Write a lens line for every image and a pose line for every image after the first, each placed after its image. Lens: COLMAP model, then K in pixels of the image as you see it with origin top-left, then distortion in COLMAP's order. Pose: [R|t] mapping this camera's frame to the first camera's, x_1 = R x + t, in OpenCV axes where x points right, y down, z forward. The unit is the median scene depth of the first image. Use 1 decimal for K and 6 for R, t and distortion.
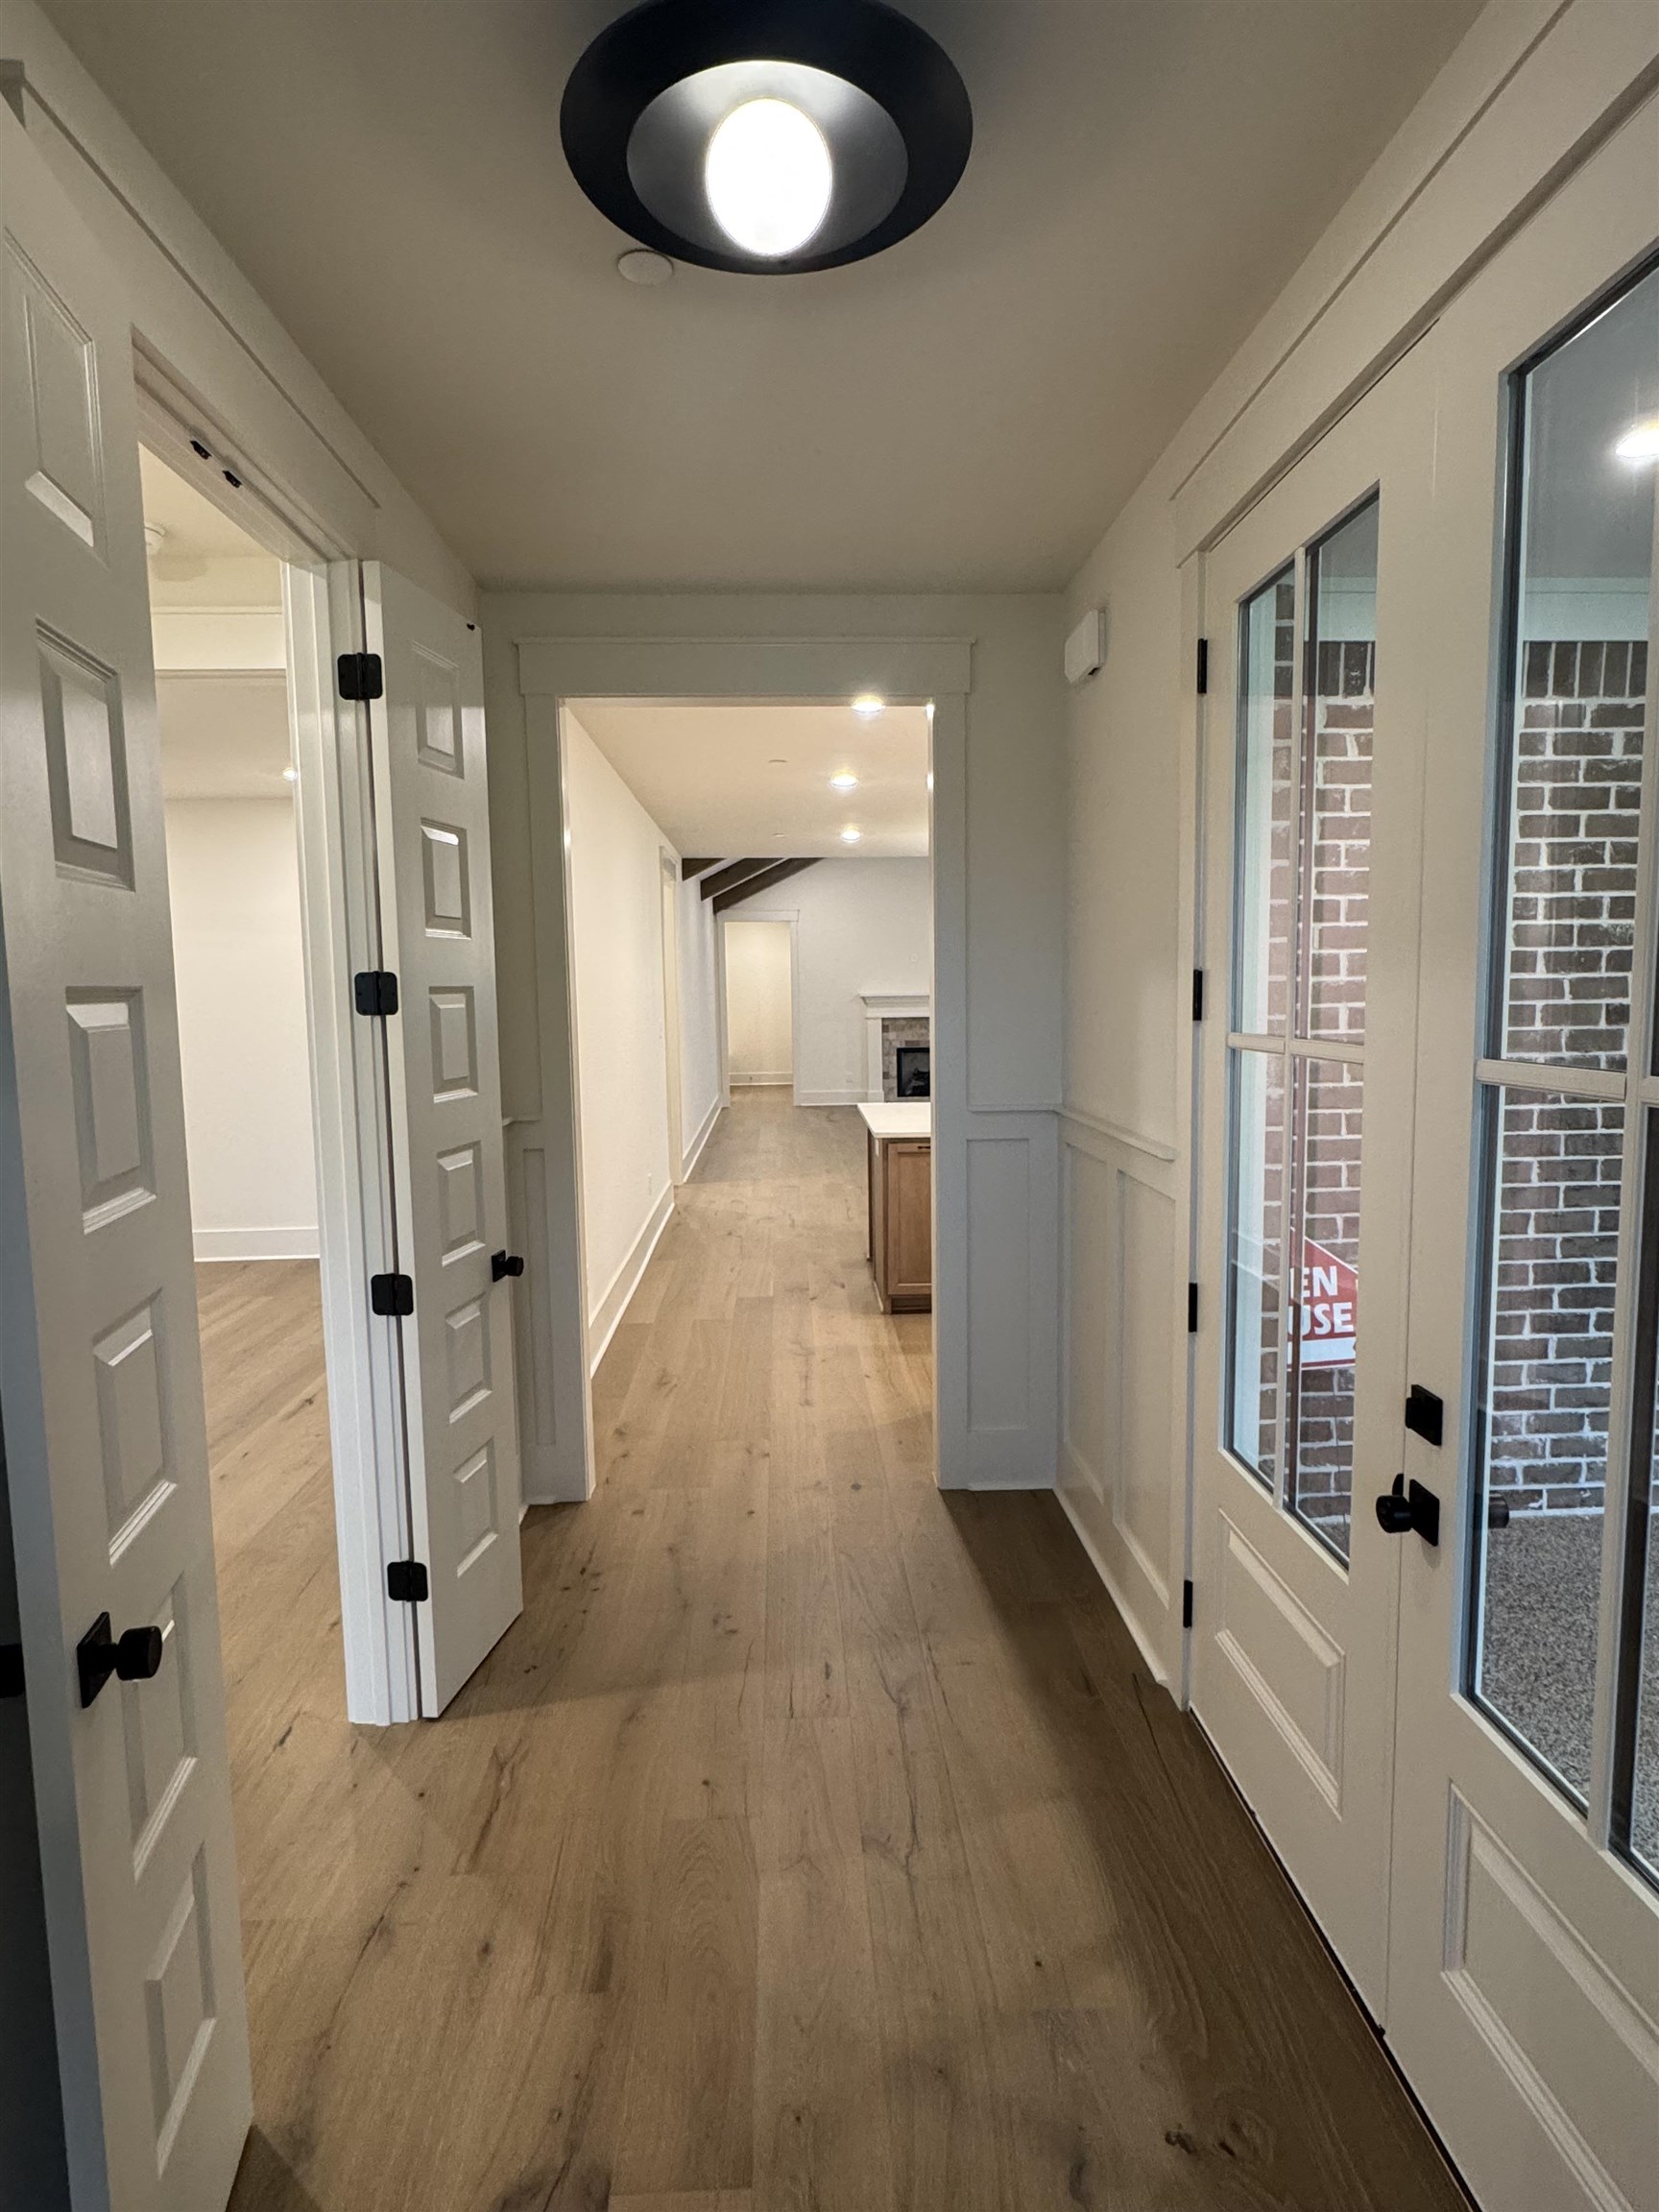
lens RADIAL K [[1157.8, 0, 832.1], [0, 1157.8, 1108.9], [0, 0, 1]] dist [0.000534, 0.000002]
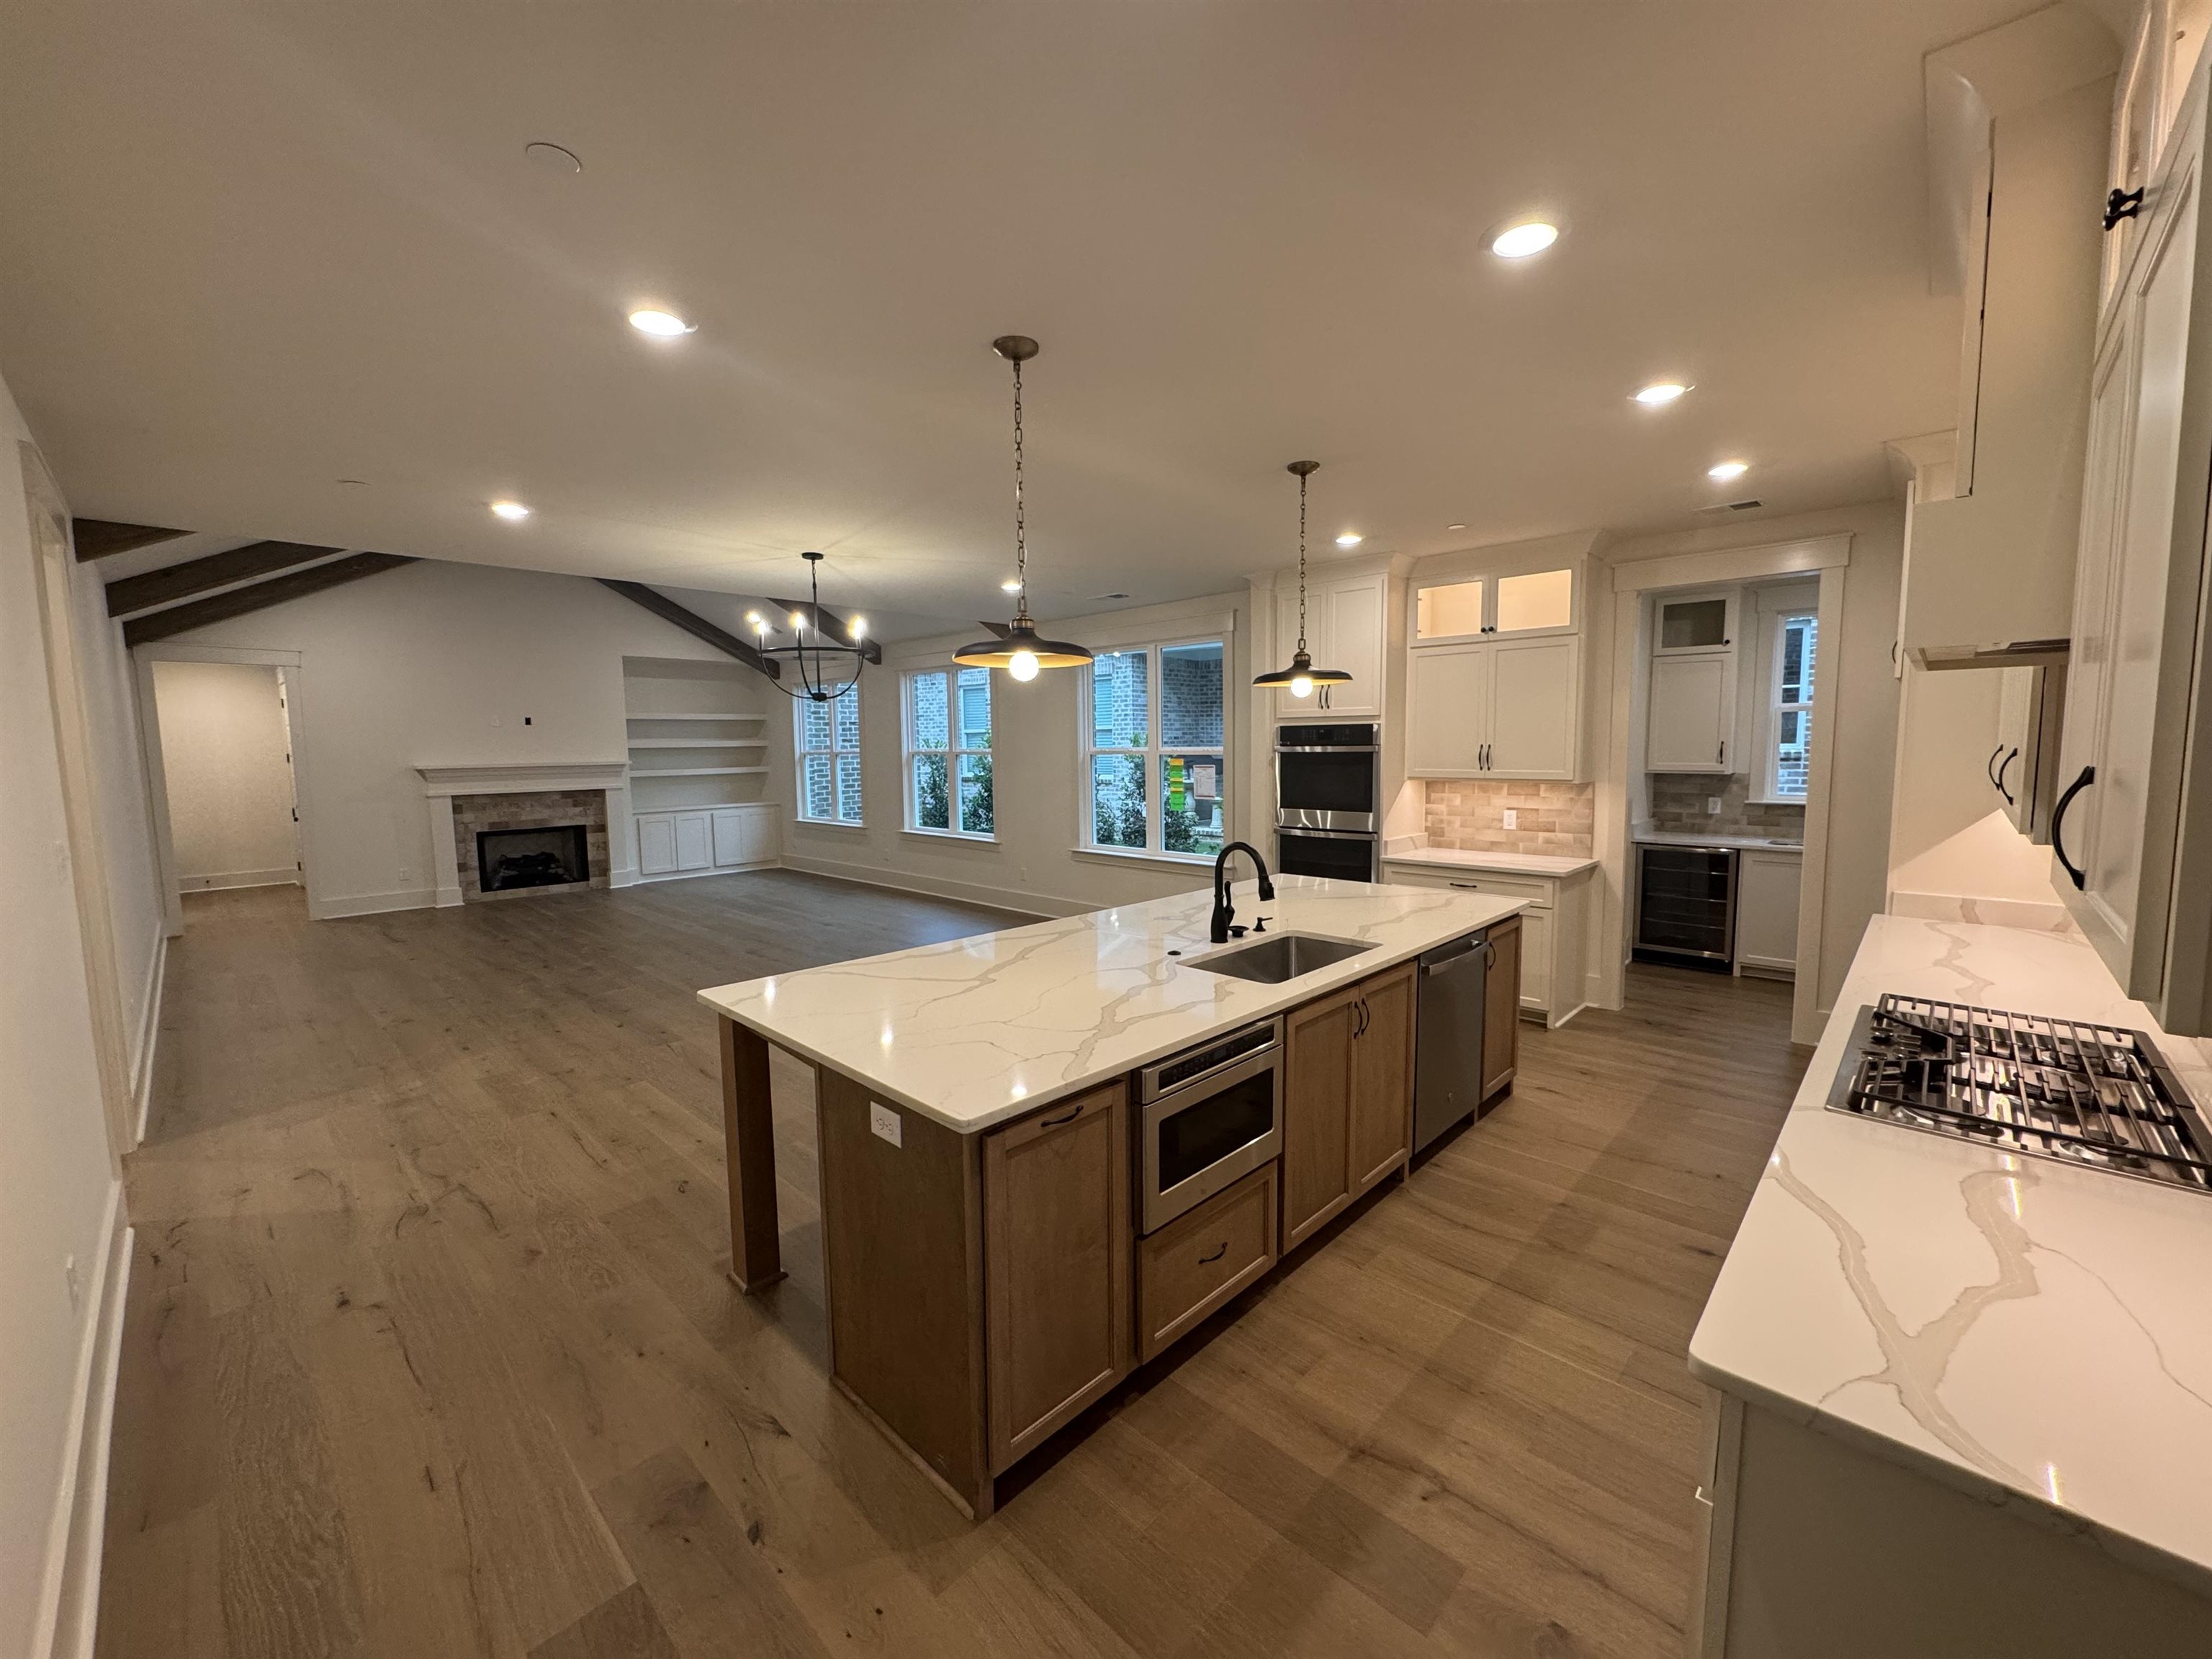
lens RADIAL K [[876.9, 0, 1106.4], [0, 876.9, 831.0], [0, 0, 1]] dist [-0.001436, 0.000474]
pose [[0.723030, -0.067940, 0.687468, -0.047459], [0.077709, 0.996835, 0.016785, -0.029924], [-0.686432, 0.041286, 0.726021, 0.260246]]
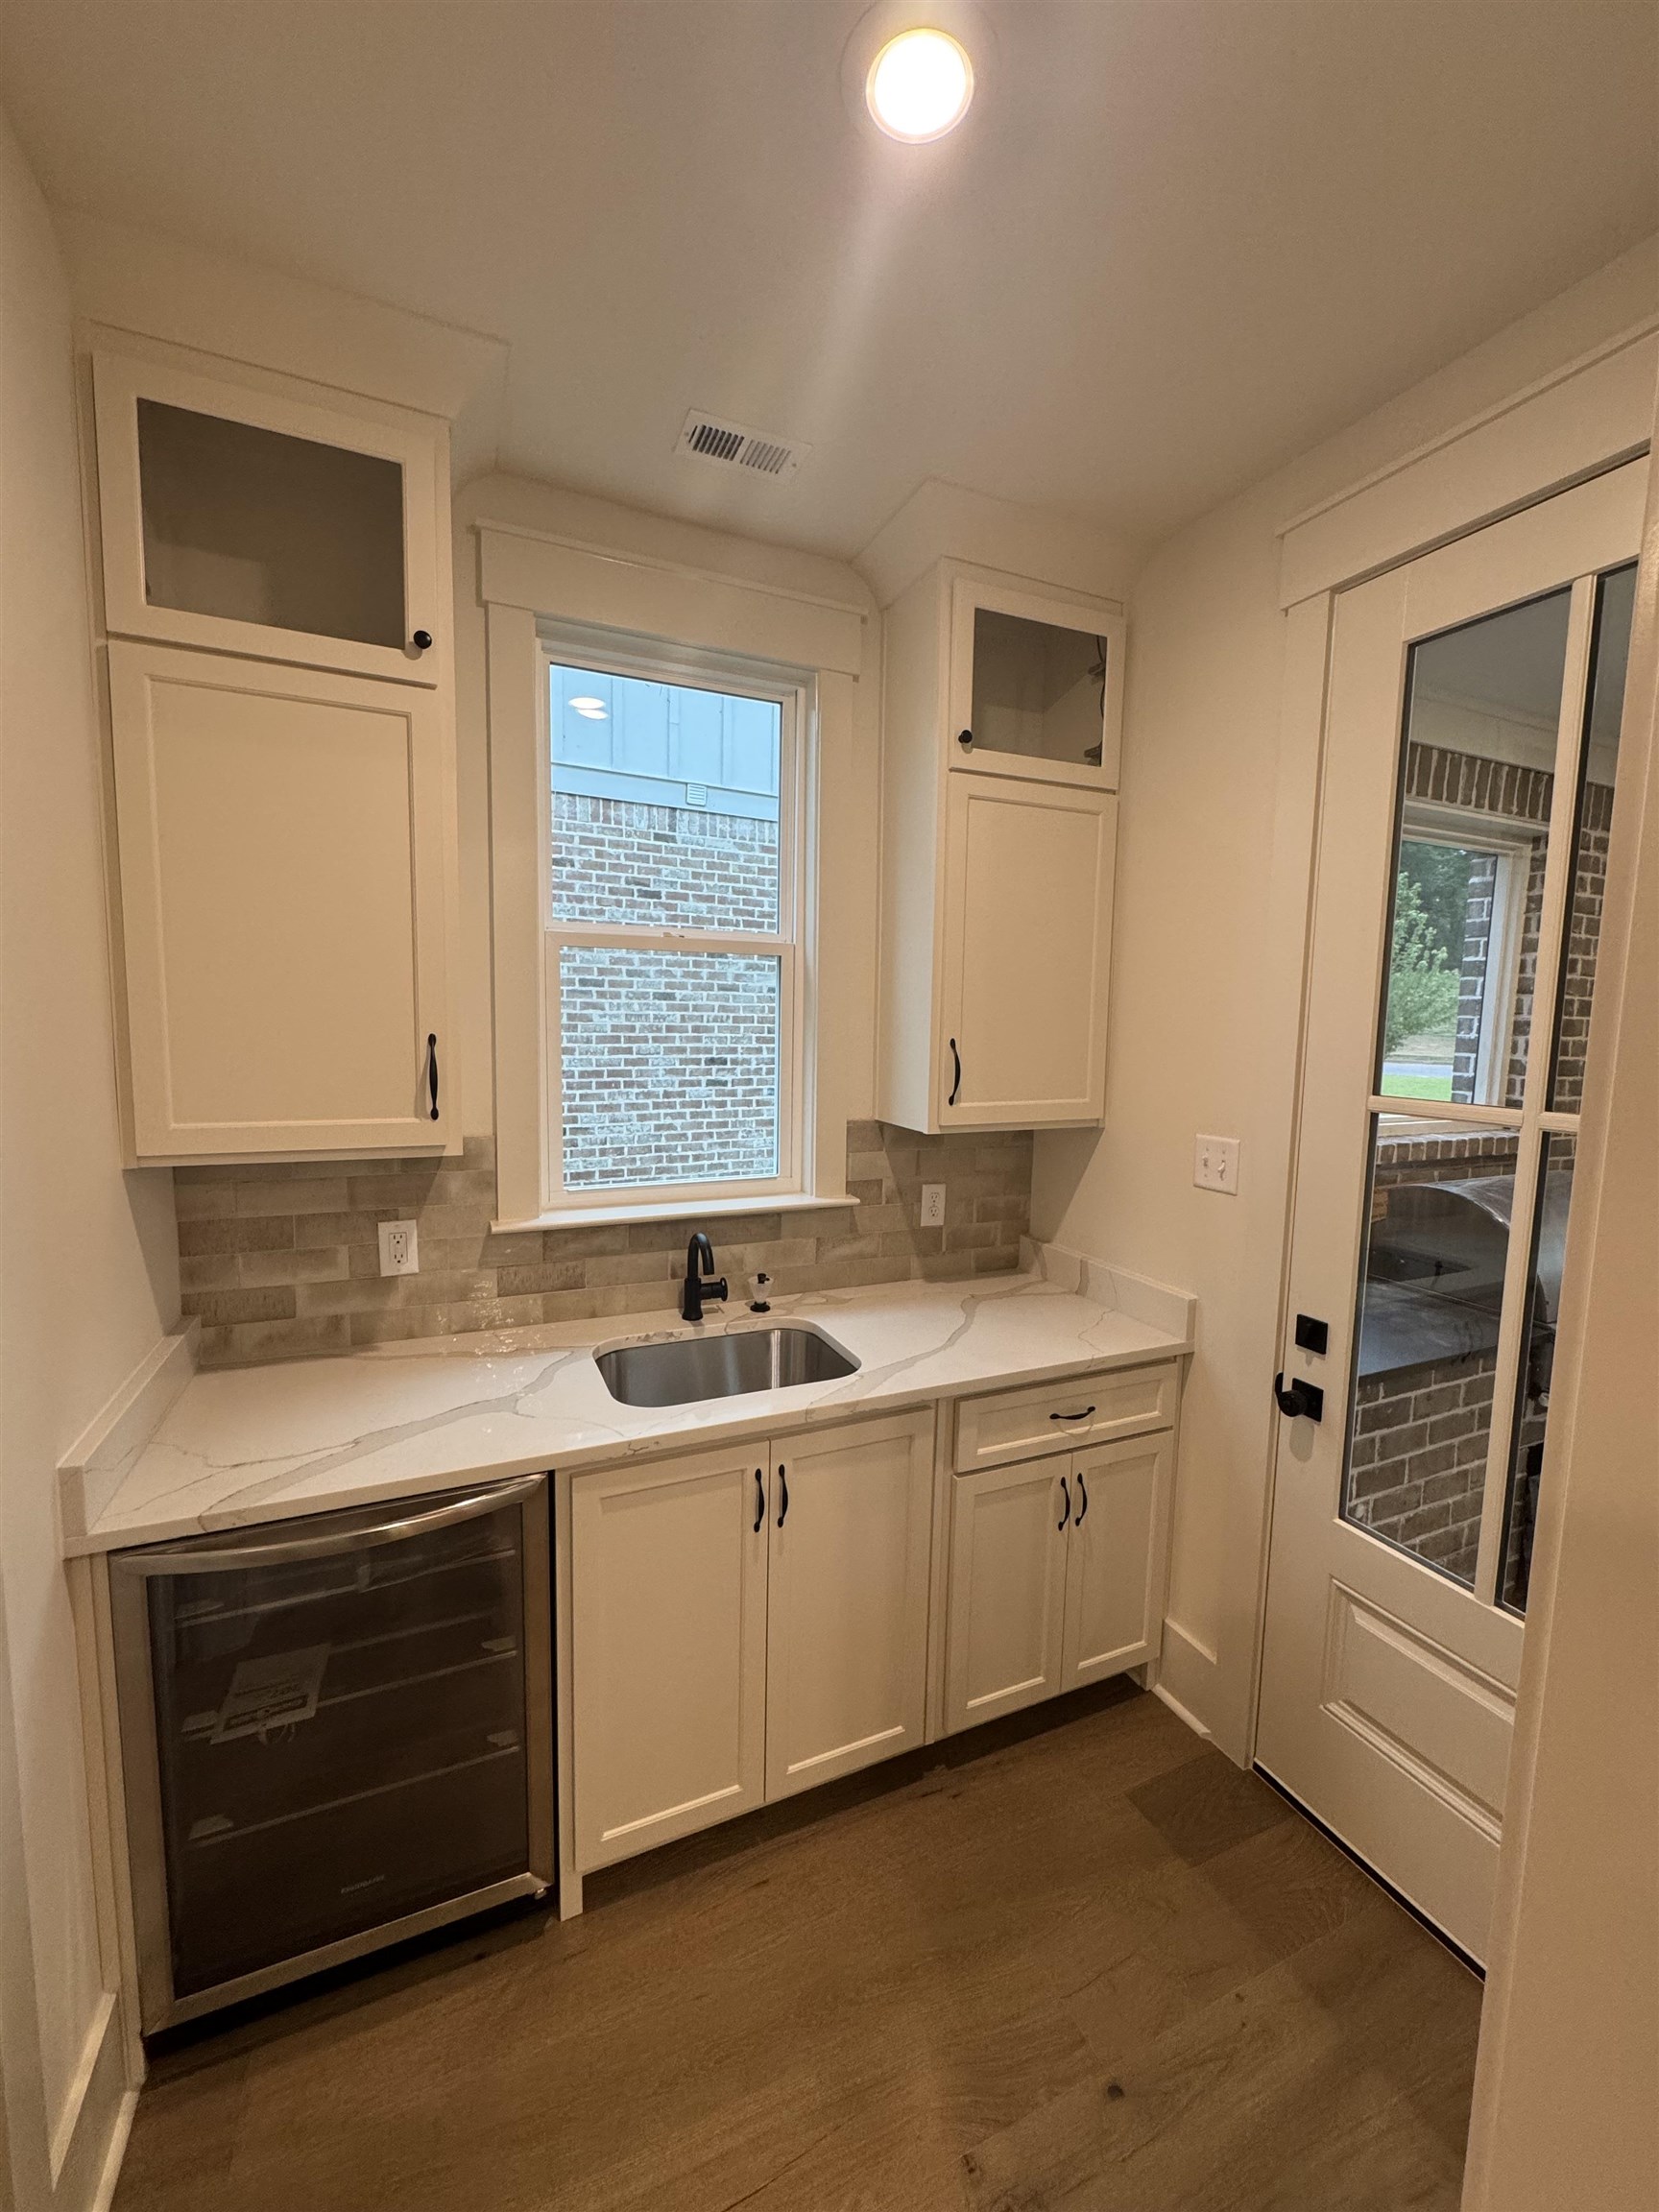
lens RADIAL K [[876.9, 0, 830.0], [0, 876.9, 1108.0], [0, 0, 1]] dist [-0.001436, 0.000474]
pose [[-0.367633, -0.079308, 0.926583, 0.322834], [0.085424, 0.989265, 0.118566, -0.041866], [-0.926039, 0.122742, -0.356912, 0.351380]]
